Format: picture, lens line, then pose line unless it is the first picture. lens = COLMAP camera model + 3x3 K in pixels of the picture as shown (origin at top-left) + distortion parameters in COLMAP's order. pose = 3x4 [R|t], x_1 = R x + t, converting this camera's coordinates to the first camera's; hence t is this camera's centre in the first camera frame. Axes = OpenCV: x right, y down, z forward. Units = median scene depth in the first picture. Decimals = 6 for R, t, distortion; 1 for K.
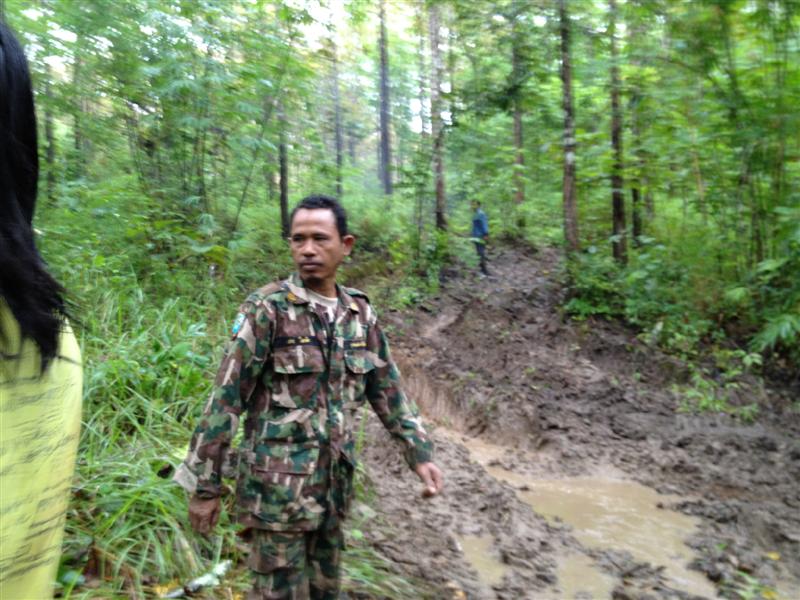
lens RADIAL K [[771.4, 0, 399.5], [0, 771.4, 316.7], [0, 0, 1]] dist [0.210969, -0.404212]
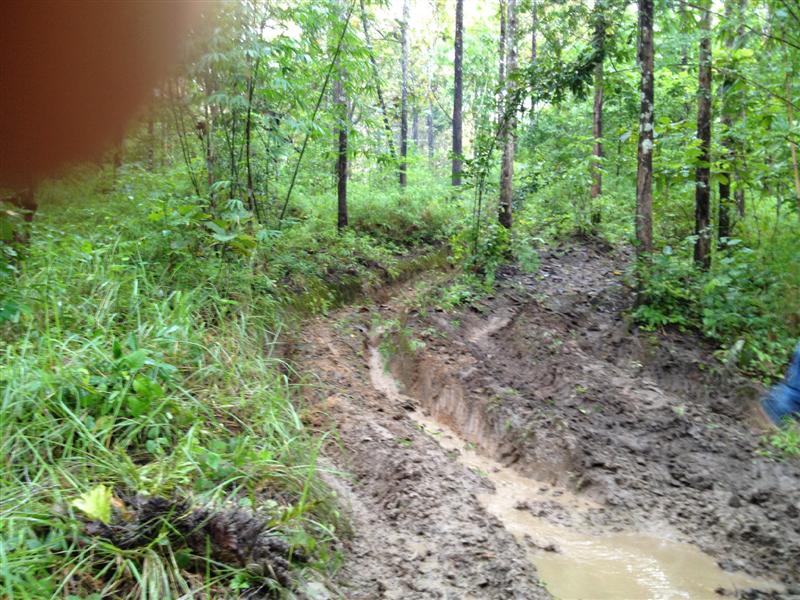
lens RADIAL K [[771.4, 0, 399.5], [0, 771.4, 316.7], [0, 0, 1]] dist [0.210969, -0.404212]
pose [[0.994530, 0.040962, -0.096088, 0.039019], [-0.039916, 0.999121, 0.012792, -0.012001], [0.096528, -0.008887, 0.995291, 0.096593]]
